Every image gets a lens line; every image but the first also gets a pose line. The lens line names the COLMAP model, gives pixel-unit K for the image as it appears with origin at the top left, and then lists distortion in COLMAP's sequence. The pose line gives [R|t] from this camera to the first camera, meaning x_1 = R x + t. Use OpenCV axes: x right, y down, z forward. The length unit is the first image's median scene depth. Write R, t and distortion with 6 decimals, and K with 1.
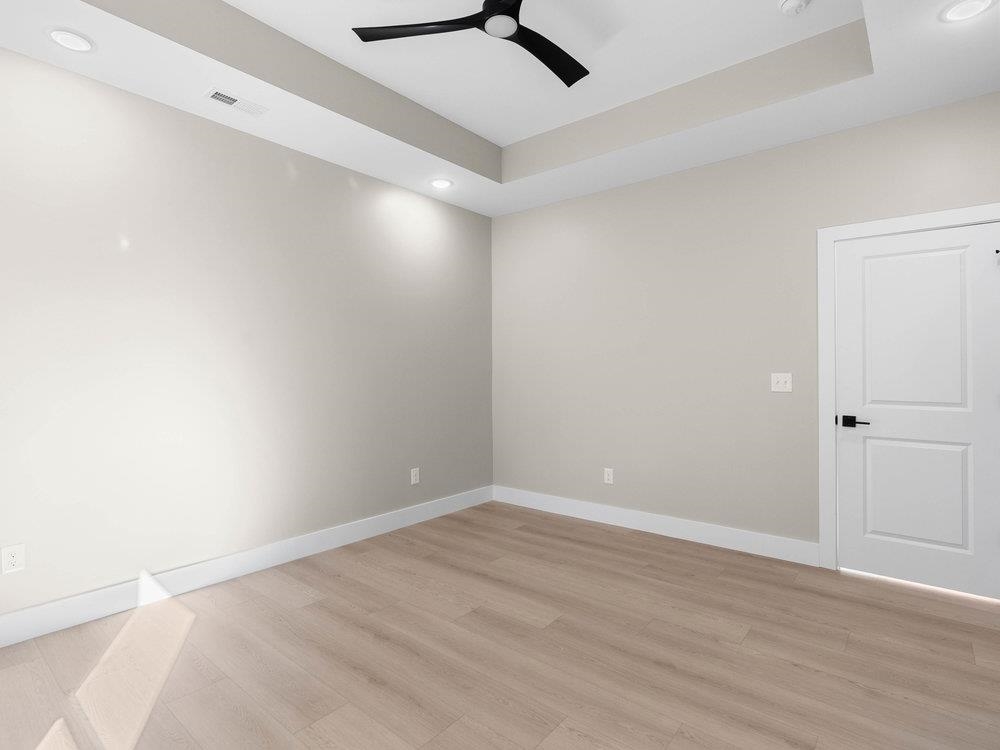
lens RADIAL K [[509.7, 0, 498.3], [0, 509.7, 365.9], [0, 0, 1]] dist [0.001338, 0.000290]
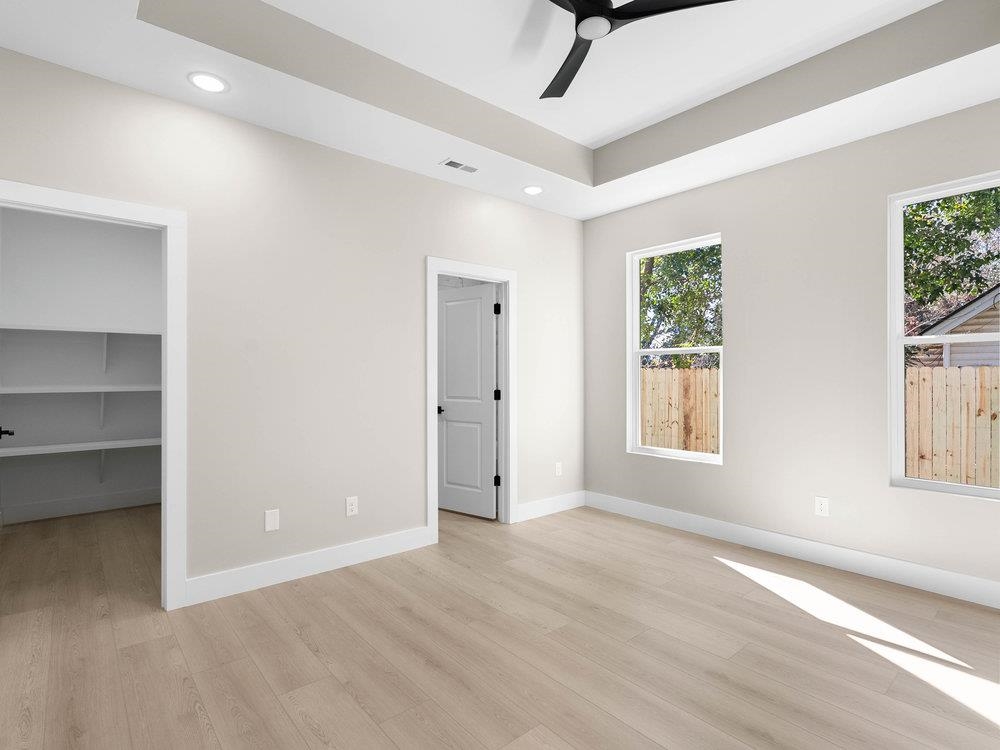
lens RADIAL K [[512.8, 0, 503.4], [0, 512.8, 374.6], [0, 0, 1]] dist [0.005090, 0.000907]
pose [[-0.985969, 0.000740, 0.166929, 0.009728], [-0.001325, 0.999924, -0.012261, 0.011314], [-0.166926, -0.012310, -0.985893, 1.382425]]
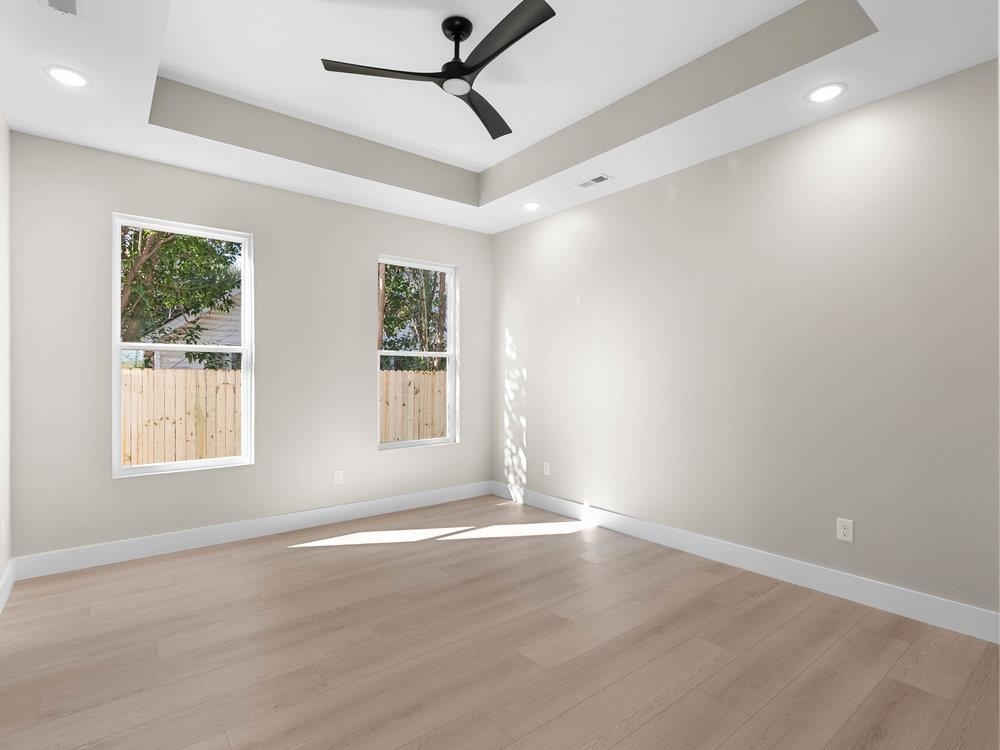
lens RADIAL K [[512.8, 0, 503.4], [0, 512.8, 374.6], [0, 0, 1]] dist [0.005090, 0.000907]
pose [[-0.202771, -0.002279, -0.979224, 0.802971], [0.012279, 0.999913, -0.004870, 0.009510], [0.979149, -0.013012, -0.202725, 0.926014]]
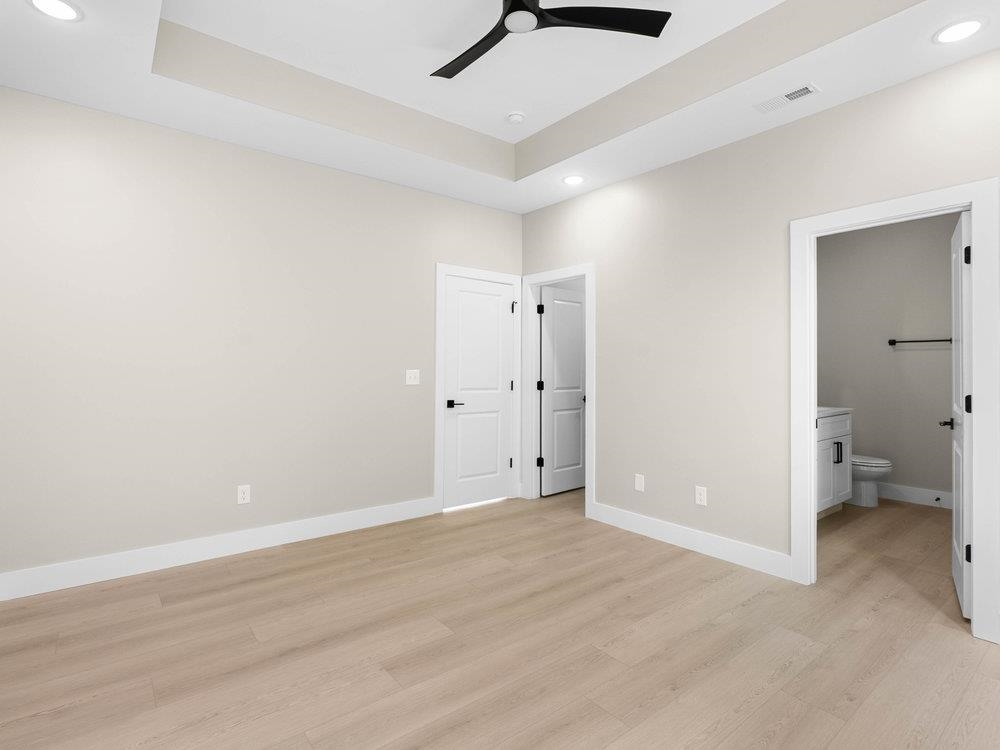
lens RADIAL K [[511.0, 0, 498.7], [0, 511.0, 372.6], [0, 0, 1]] dist [-0.001378, 0.000891]
pose [[0.209594, -0.004784, 0.977777, -0.667251], [-0.017760, 0.999804, 0.008698, 0.006694], [-0.977627, -0.019189, 0.209468, 0.569475]]
